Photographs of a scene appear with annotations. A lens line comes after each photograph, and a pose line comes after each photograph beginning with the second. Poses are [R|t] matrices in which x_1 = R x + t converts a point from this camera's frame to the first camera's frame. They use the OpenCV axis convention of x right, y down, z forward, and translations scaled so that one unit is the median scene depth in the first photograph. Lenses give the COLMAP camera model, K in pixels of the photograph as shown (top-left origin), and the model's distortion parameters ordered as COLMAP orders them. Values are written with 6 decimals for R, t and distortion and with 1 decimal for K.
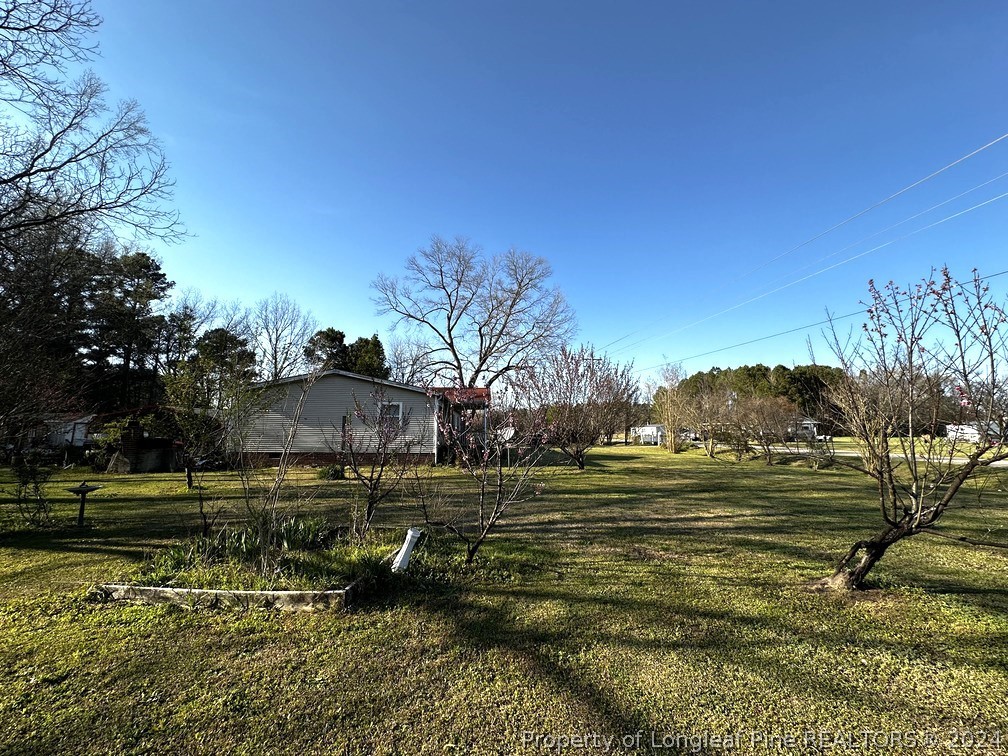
lens RADIAL K [[407.2, 0, 504.0], [0, 407.2, 378.0], [0, 0, 1]] dist [0.000041, -0.000001]
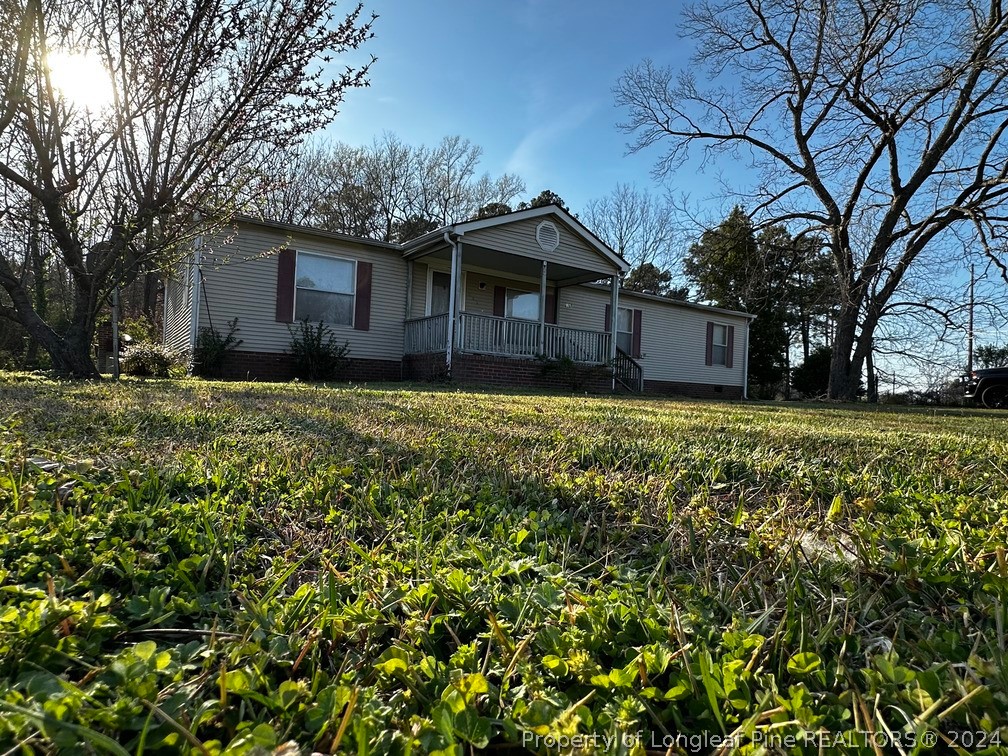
lens RADIAL K [[551.1, 0, 502.4], [0, 551.1, 383.5], [0, 0, 1]] dist [-0.000251, 0.000700]
pose [[0.521574, 0.011522, -0.853128, 0.201880], [0.063782, 0.996584, 0.052454, 0.091321], [0.850818, -0.081773, 0.519058, 0.401218]]
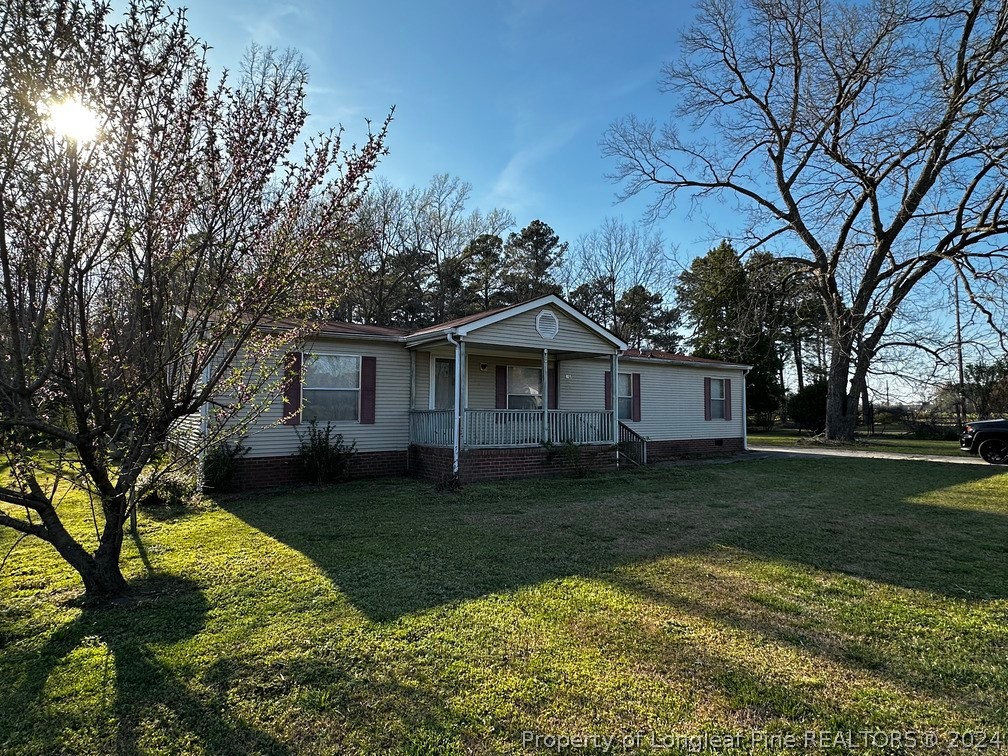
lens RADIAL K [[549.9, 0, 504.0], [0, 549.9, 378.0], [0, 0, 1]] dist [0.001000, -0.000416]
pose [[0.529384, -0.046965, -0.847081, 0.203126], [0.103523, 0.994581, 0.009553, 0.054917], [0.842043, -0.092750, 0.531377, 0.398857]]
